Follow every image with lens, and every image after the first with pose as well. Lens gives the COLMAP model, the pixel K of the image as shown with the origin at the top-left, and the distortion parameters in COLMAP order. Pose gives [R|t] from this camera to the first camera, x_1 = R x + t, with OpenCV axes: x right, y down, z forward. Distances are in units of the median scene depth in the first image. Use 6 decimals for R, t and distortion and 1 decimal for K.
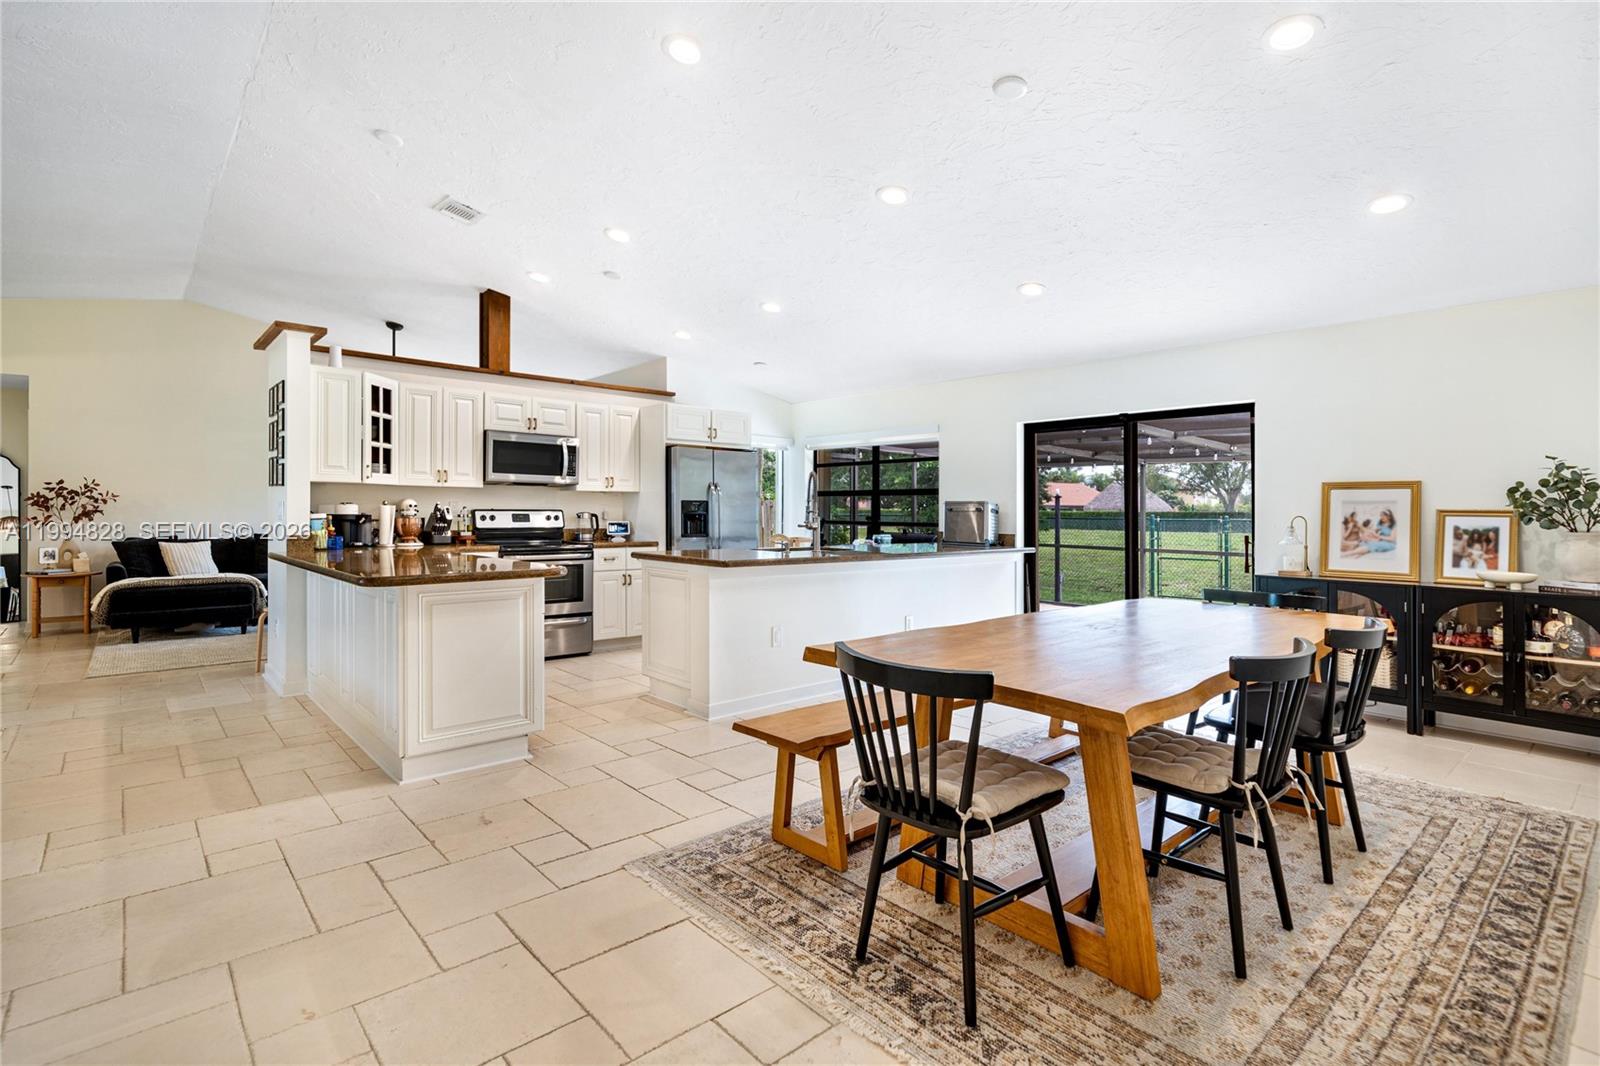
lens RADIAL K [[766.4, 0, 803.9], [0, 766.4, 502.9], [0, 0, 1]] dist [-0.000243, 0.000866]
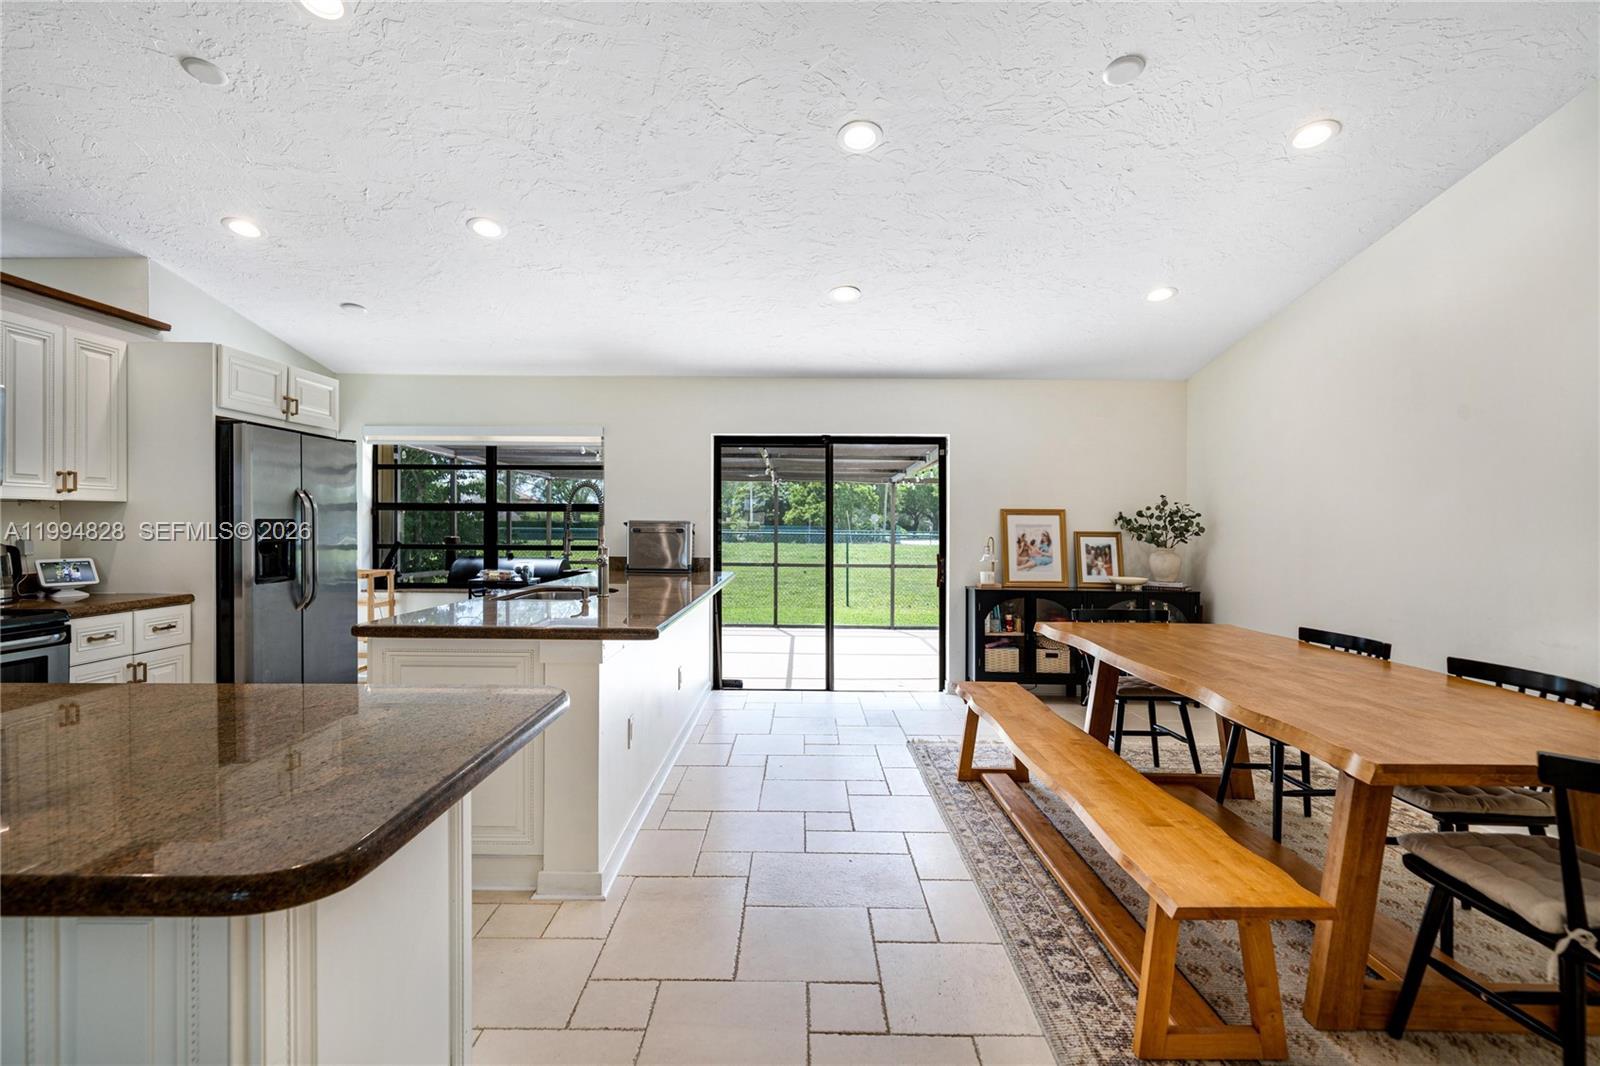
lens RADIAL K [[741.6, 0, 787.8], [0, 741.6, 519.7], [0, 0, 1]] dist [-0.000257, 0.002093]
pose [[0.675837, 0.001216, 0.737050, -0.328903], [-0.009938, 0.999923, 0.007463, -0.012066], [-0.736984, -0.012368, 0.675796, 0.368381]]
